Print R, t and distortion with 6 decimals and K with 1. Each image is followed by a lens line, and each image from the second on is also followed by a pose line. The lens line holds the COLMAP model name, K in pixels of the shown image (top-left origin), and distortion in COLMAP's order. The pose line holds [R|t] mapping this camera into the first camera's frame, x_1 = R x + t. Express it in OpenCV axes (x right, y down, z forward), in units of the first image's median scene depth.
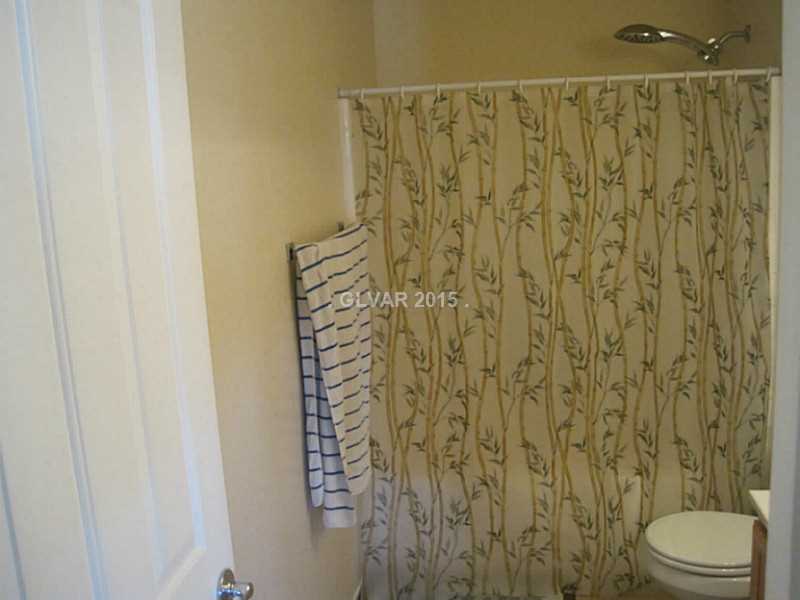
lens RADIAL K [[821.8, 0, 397.6], [0, 821.8, 297.2], [0, 0, 1]] dist [-0.133319, 0.000000]
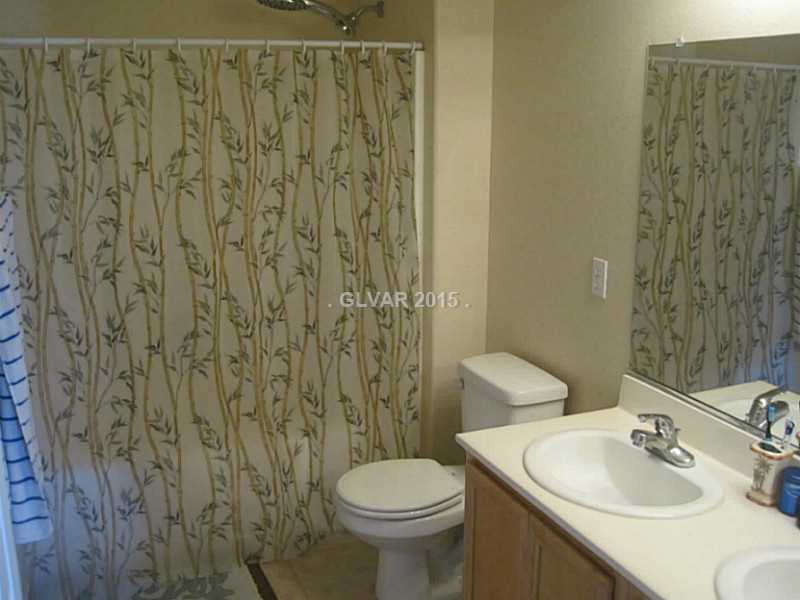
lens RADIAL K [[821.8, 0, 397.6], [0, 821.8, 294.4], [0, 0, 1]] dist [-0.133319, 0.000000]
pose [[0.854334, -0.065937, 0.515526, -0.128628], [0.047189, 0.997664, 0.049401, -0.004419], [-0.517578, -0.017878, 0.855449, 0.059783]]
